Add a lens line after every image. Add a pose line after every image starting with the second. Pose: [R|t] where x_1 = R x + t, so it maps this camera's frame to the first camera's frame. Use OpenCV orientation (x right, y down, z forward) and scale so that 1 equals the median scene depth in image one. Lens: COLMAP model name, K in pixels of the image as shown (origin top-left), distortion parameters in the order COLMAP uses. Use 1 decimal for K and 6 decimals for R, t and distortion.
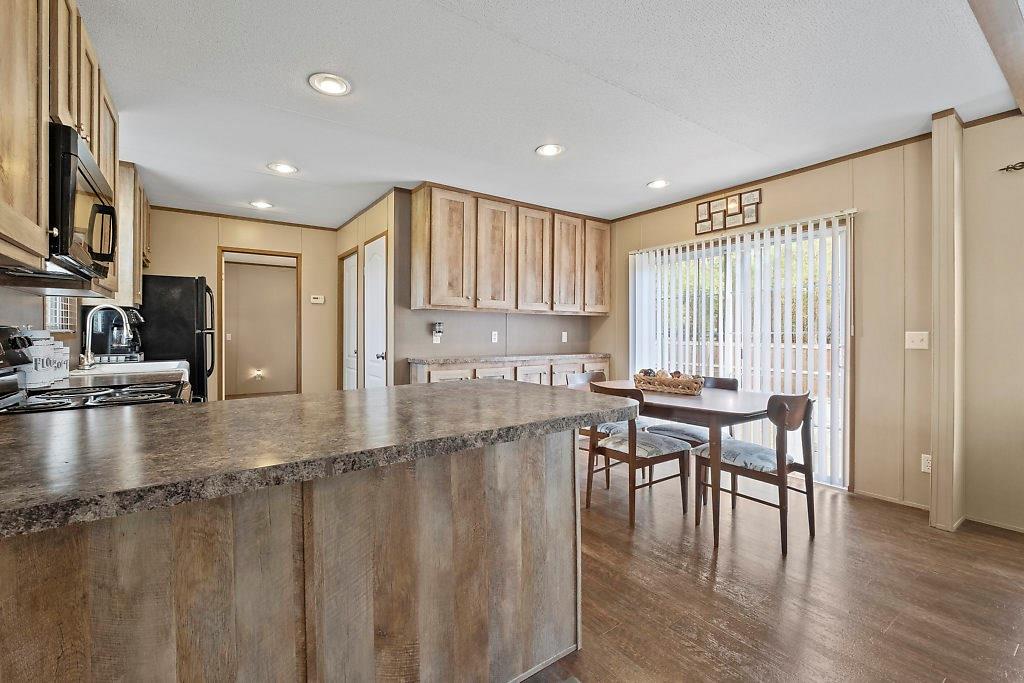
lens RADIAL K [[447.8, 0, 512.4], [0, 447.8, 333.2], [0, 0, 1]] dist [-0.007424, 0.000493]
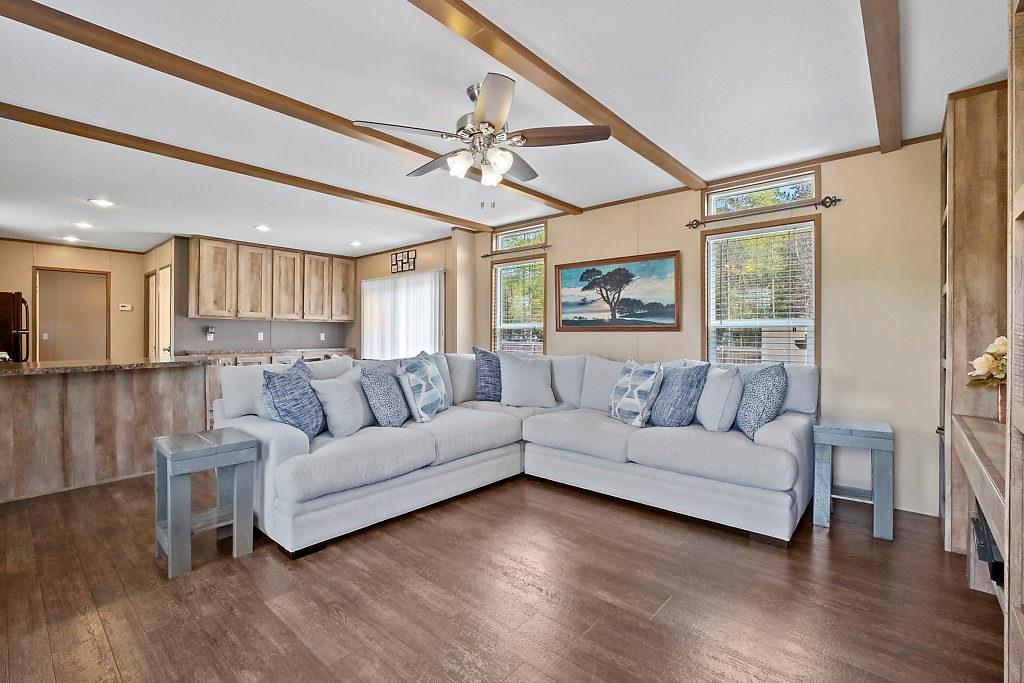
lens RADIAL K [[447.8, 0, 506.4], [0, 447.8, 336.7], [0, 0, 1]] dist [-0.007424, 0.000493]
pose [[0.973631, 0.002531, 0.228117, 0.460653], [-0.003529, 0.999986, 0.003965, 0.000440], [-0.228103, -0.004666, 0.973626, -0.680755]]
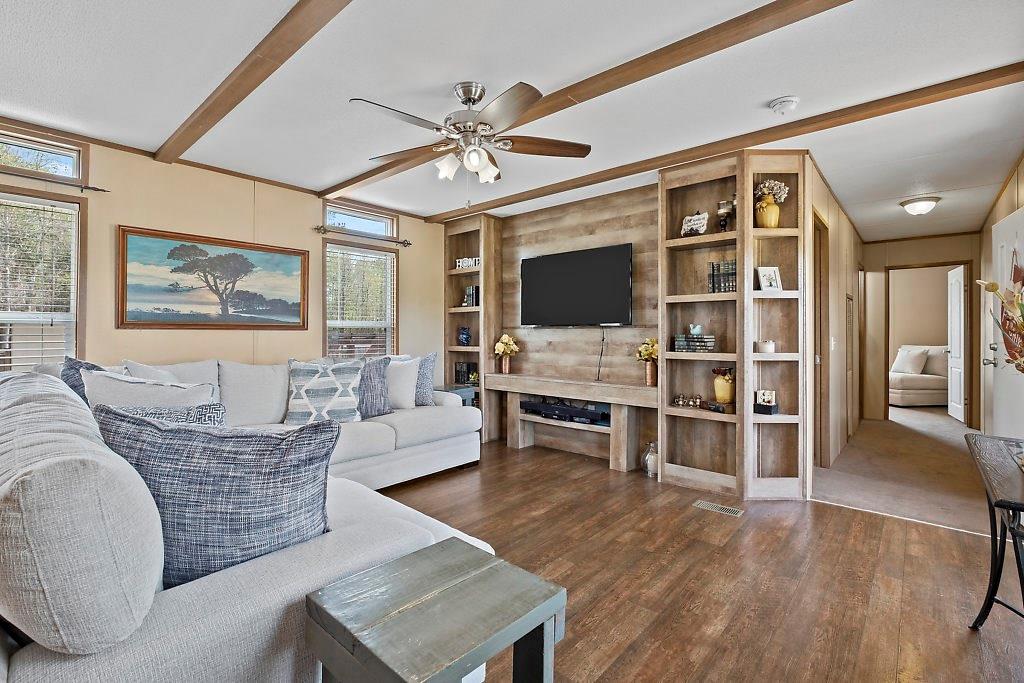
lens RADIAL K [[447.8, 0, 491.2], [0, 447.8, 339.9], [0, 0, 1]] dist [-0.007424, 0.000493]
pose [[-0.183096, -0.012663, 0.983014, -0.429784], [-0.001727, 0.999920, 0.012560, -0.001048], [-0.983094, 0.000602, -0.183103, 0.553721]]
